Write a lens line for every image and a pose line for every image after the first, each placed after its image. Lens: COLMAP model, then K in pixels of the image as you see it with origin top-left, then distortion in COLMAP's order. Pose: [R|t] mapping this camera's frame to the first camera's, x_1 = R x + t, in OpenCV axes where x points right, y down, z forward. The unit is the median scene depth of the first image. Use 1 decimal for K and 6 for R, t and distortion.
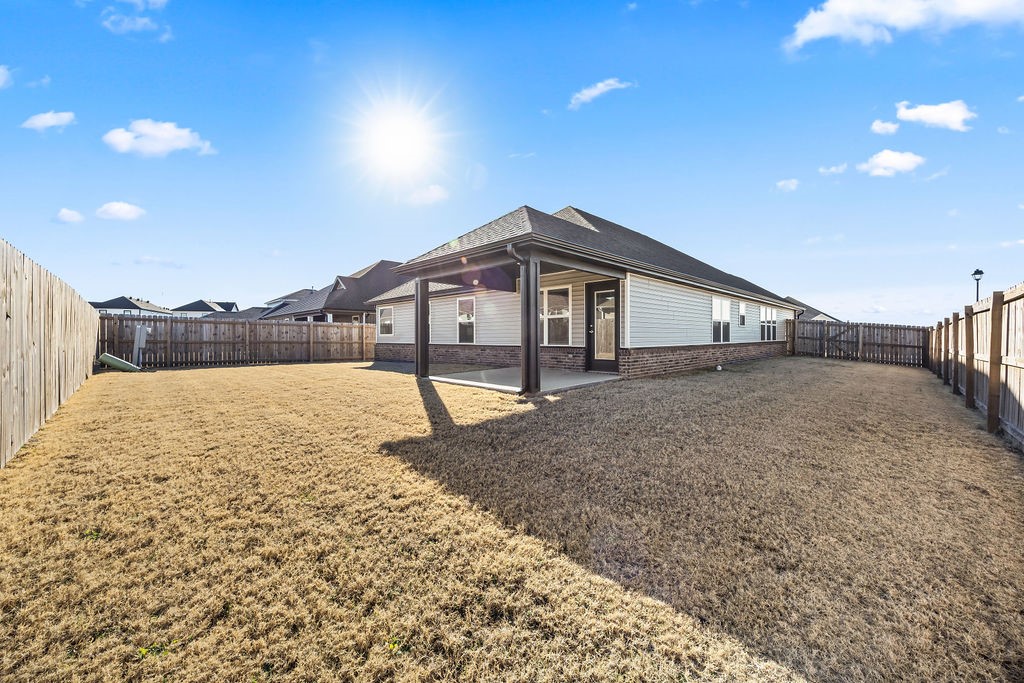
lens RADIAL K [[393.5, 0, 515.4], [0, 393.5, 338.8], [0, 0, 1]] dist [-0.000636, 0.000222]
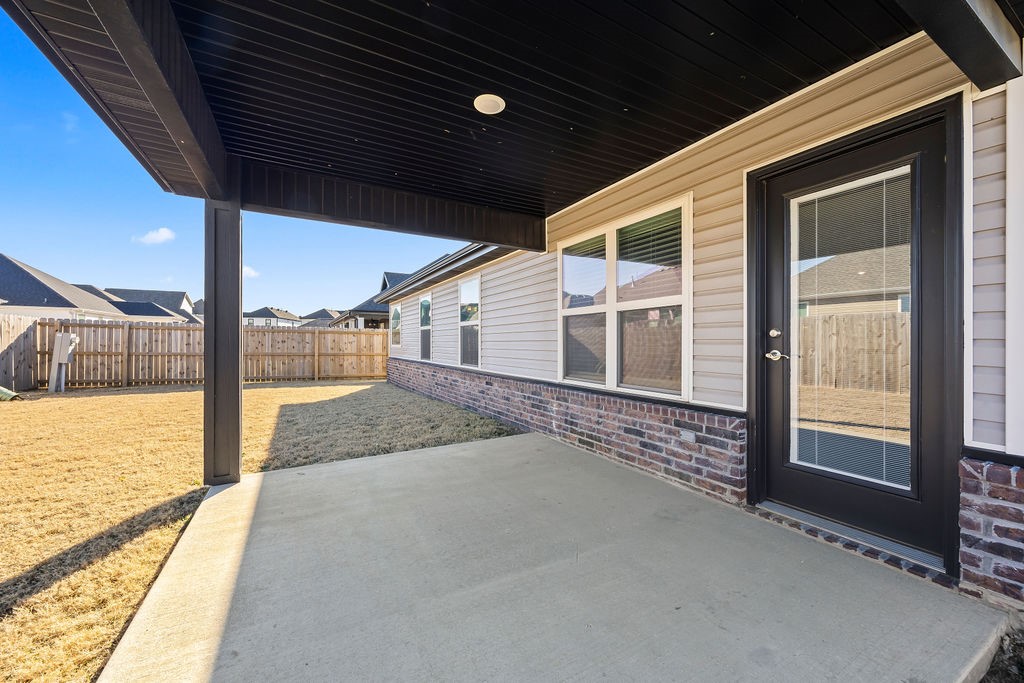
lens RADIAL K [[393.5, 0, 511.5], [0, 393.5, 340.6], [0, 0, 1]] dist [-0.000636, 0.000222]
pose [[0.960186, 0.002981, -0.279346, 0.074810], [-0.005874, 0.999937, -0.009521, -0.018362], [0.279300, 0.010783, 0.960143, 0.532920]]
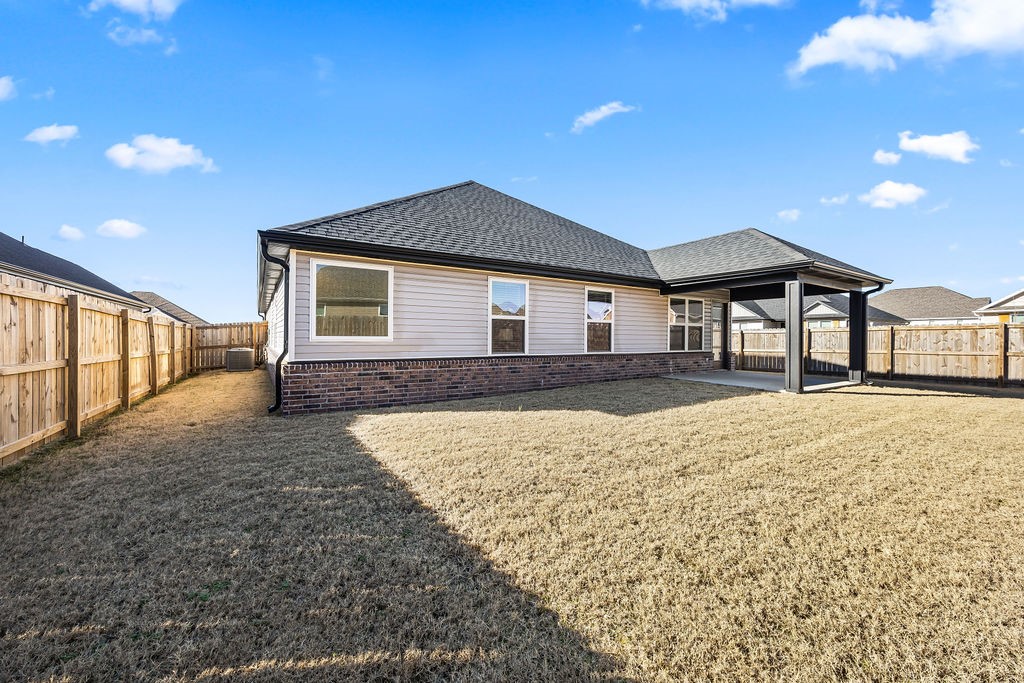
lens RADIAL K [[393.5, 0, 509.6], [0, 393.5, 339.6], [0, 0, 1]] dist [-0.000636, 0.000222]
pose [[0.213072, 0.001780, 0.977035, -0.882019], [-0.000262, 0.999998, -0.001765, -0.010816], [-0.977037, 0.000120, 0.213072, 1.034765]]
